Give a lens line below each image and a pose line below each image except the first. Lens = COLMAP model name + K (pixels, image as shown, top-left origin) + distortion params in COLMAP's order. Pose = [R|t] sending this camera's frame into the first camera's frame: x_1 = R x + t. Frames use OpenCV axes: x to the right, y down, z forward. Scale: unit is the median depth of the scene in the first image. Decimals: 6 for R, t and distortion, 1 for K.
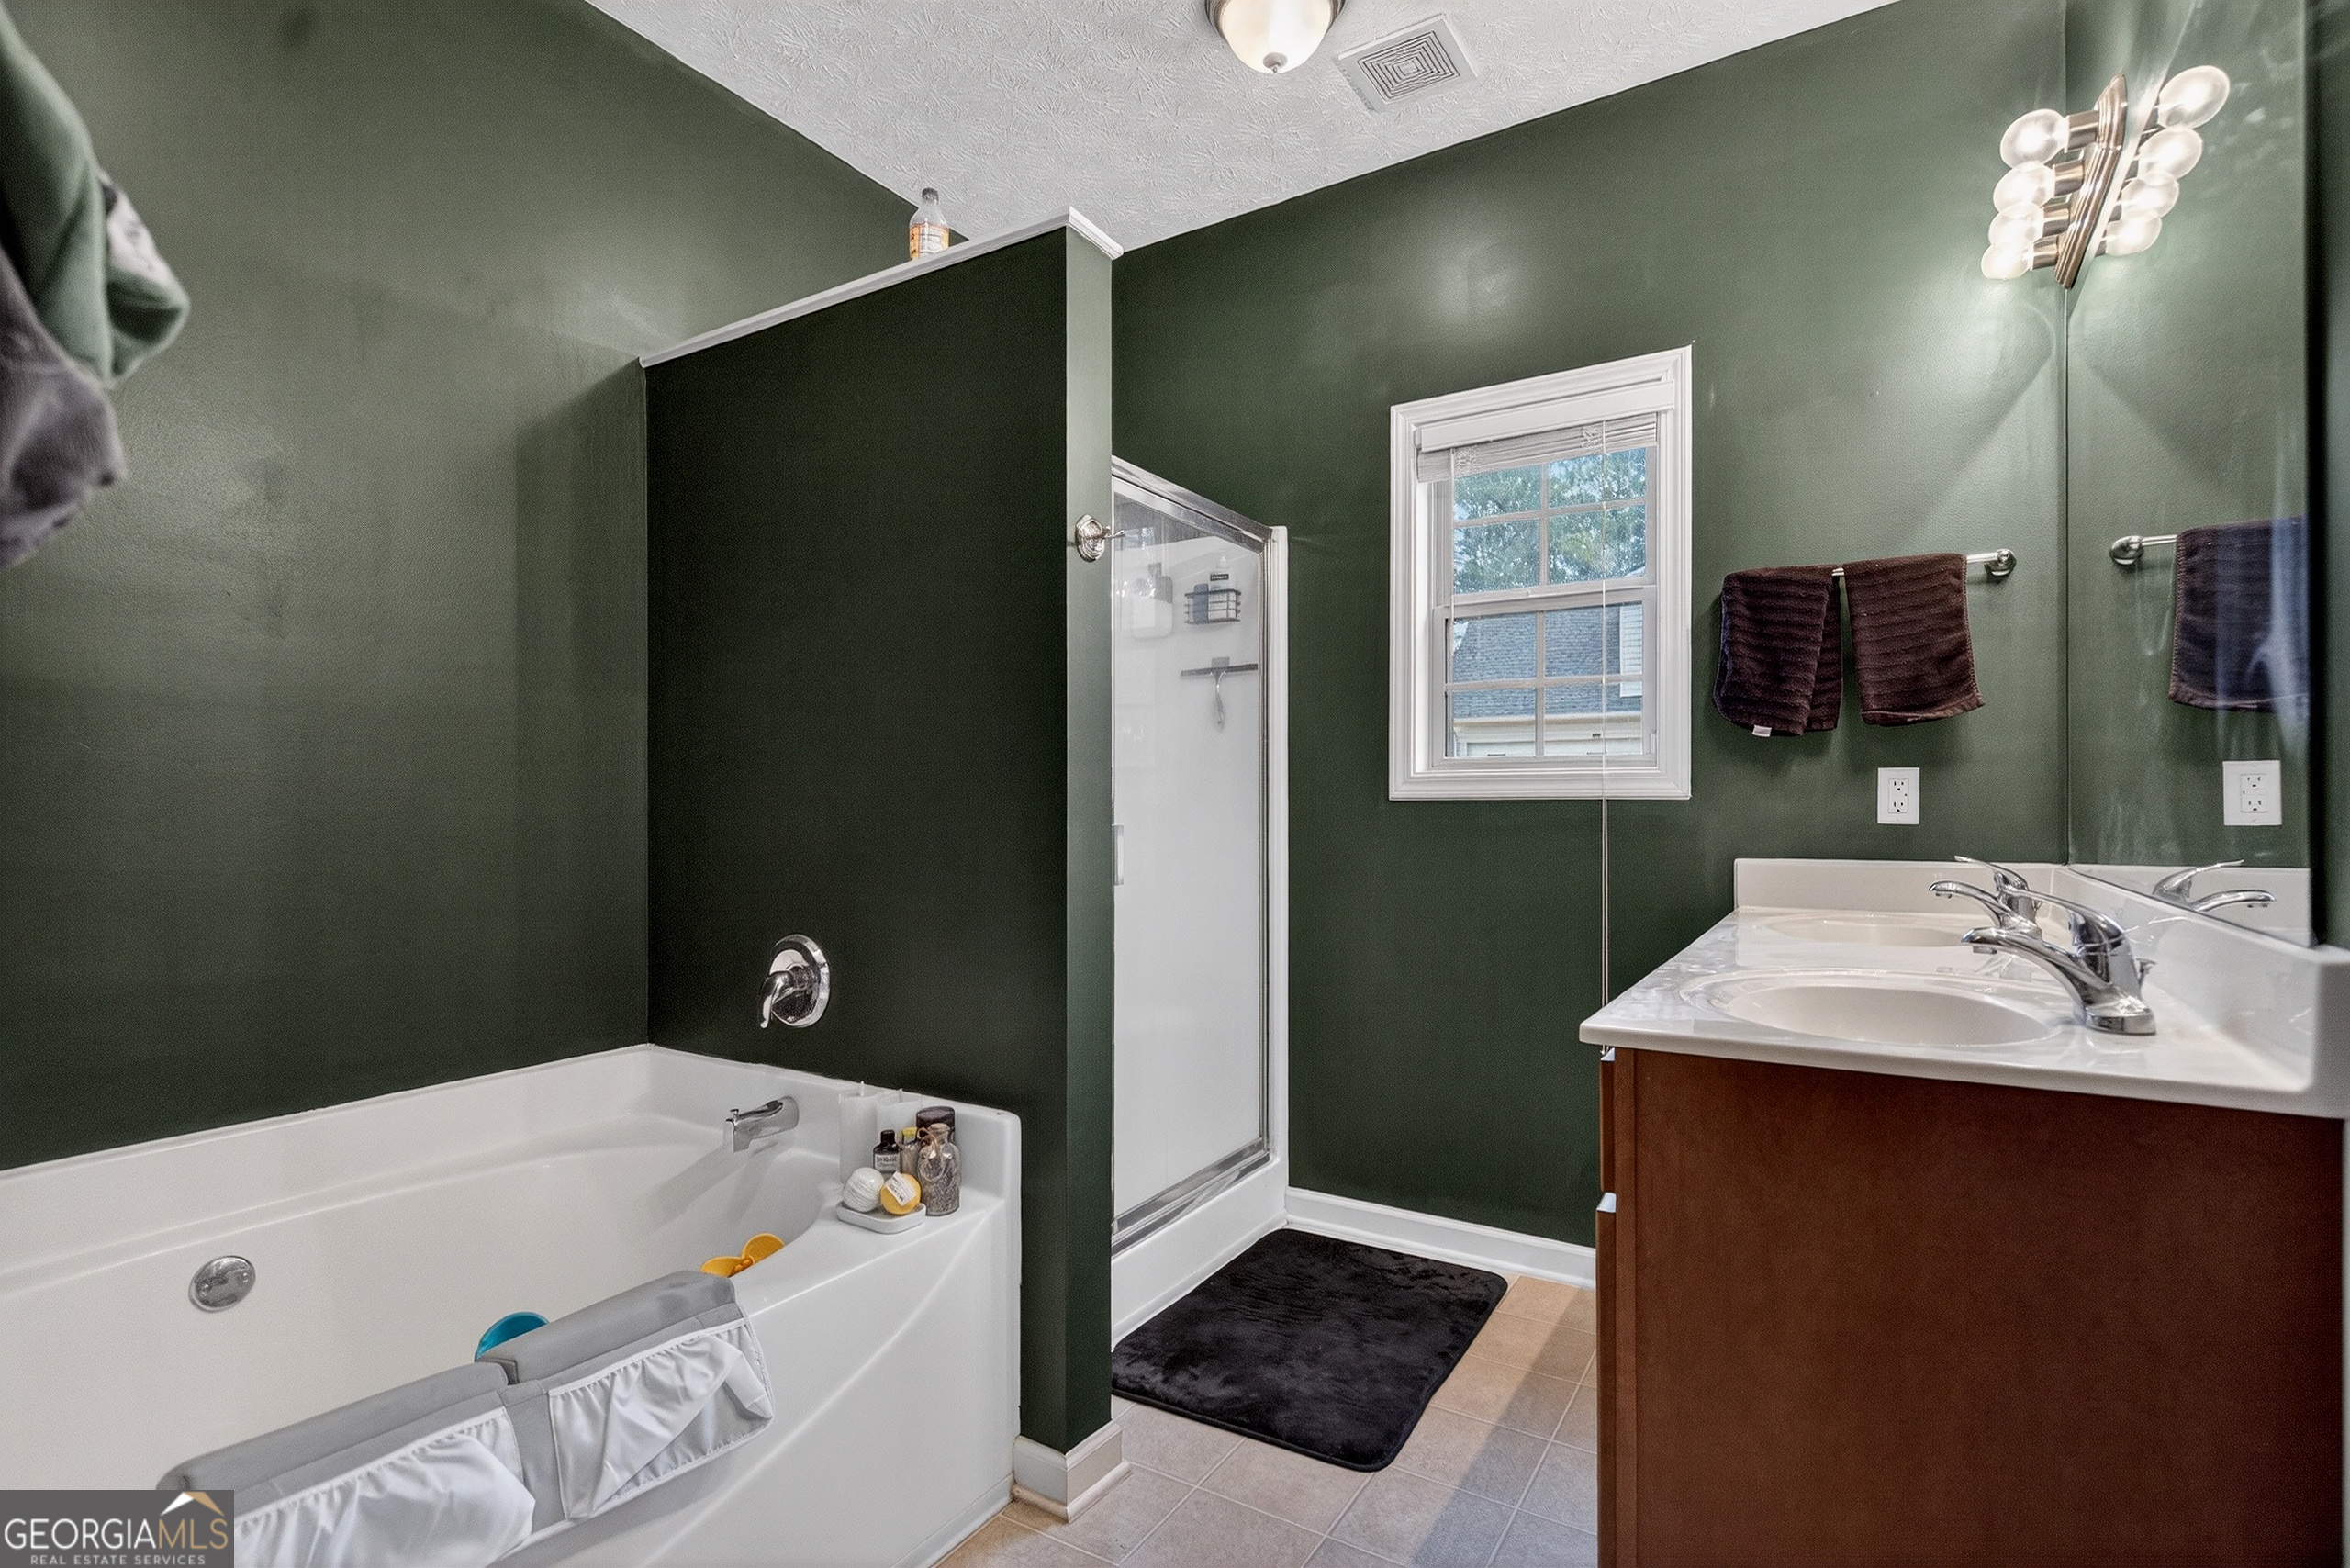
lens RADIAL K [[1105.5, 0, 1177.9], [0, 1105.5, 798.7], [0, 0, 1]] dist [-0.001274, -0.001364]
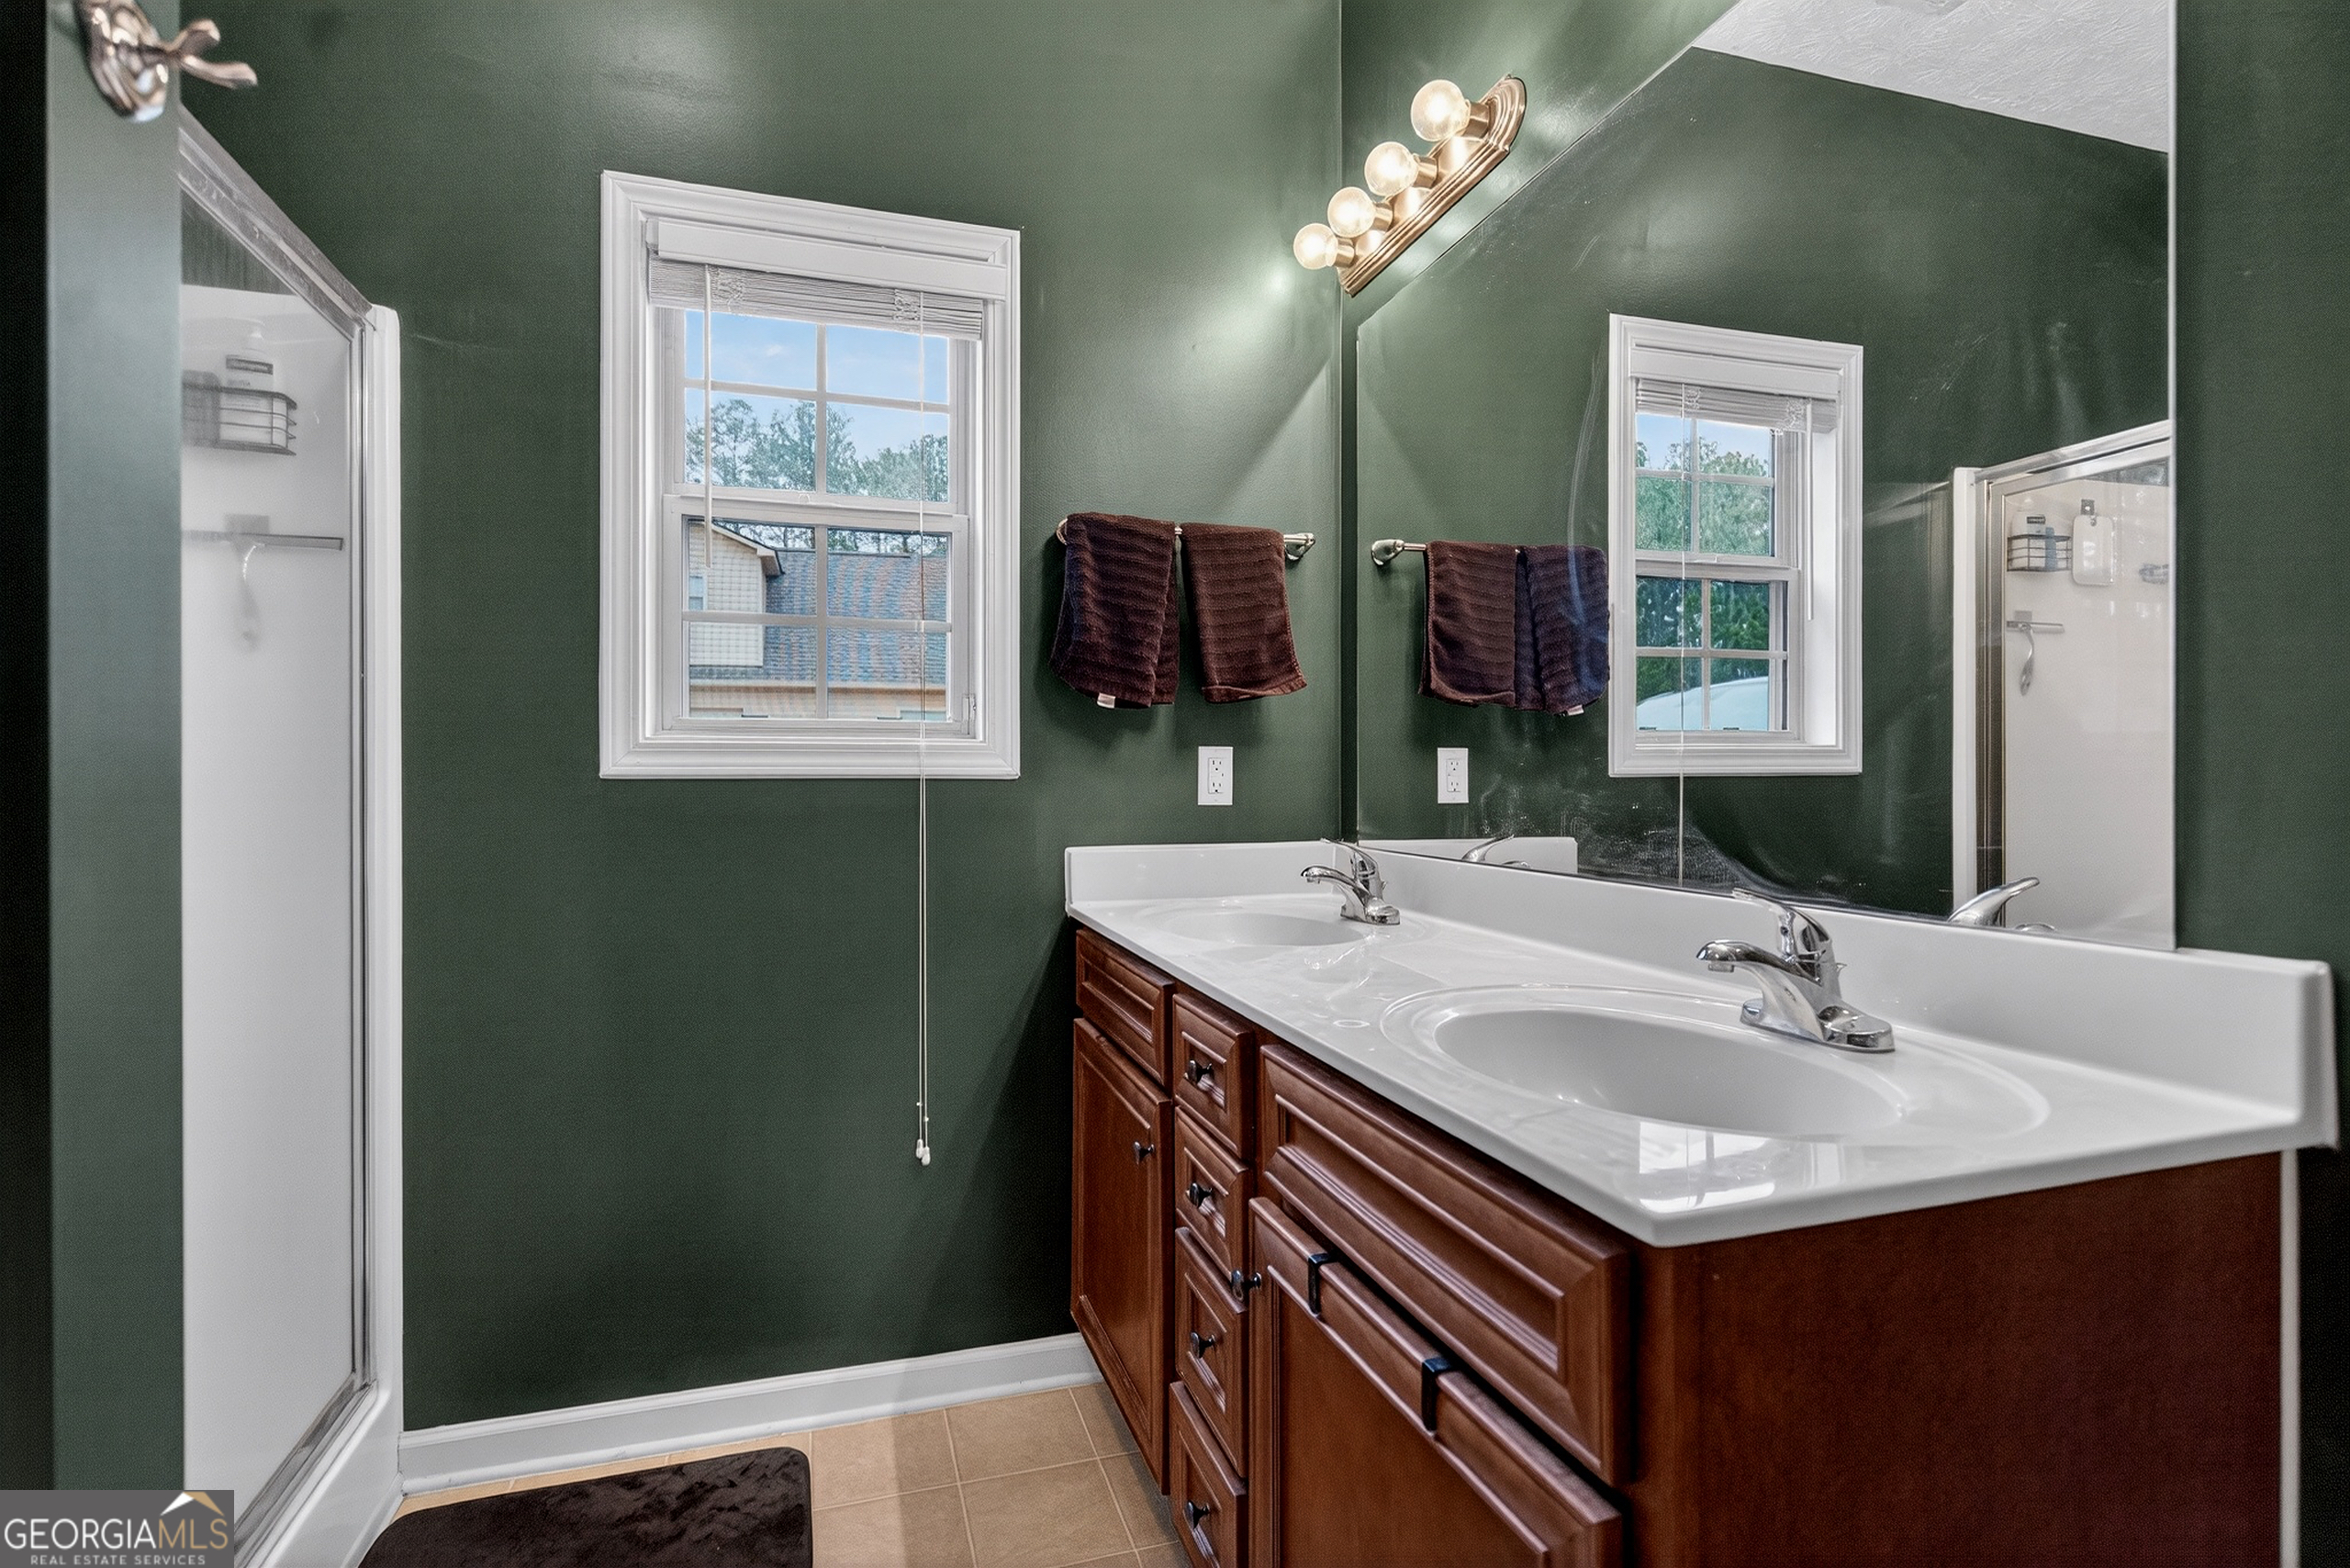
lens RADIAL K [[1105.5, 0, 1165.9], [0, 1105.5, 777.3], [0, 0, 1]] dist [-0.001274, -0.001364]
pose [[0.659018, -0.000187, 0.752127, -0.089247], [-0.007619, 0.999947, 0.006925, -0.007136], [-0.752089, -0.010294, 0.658981, 0.371339]]
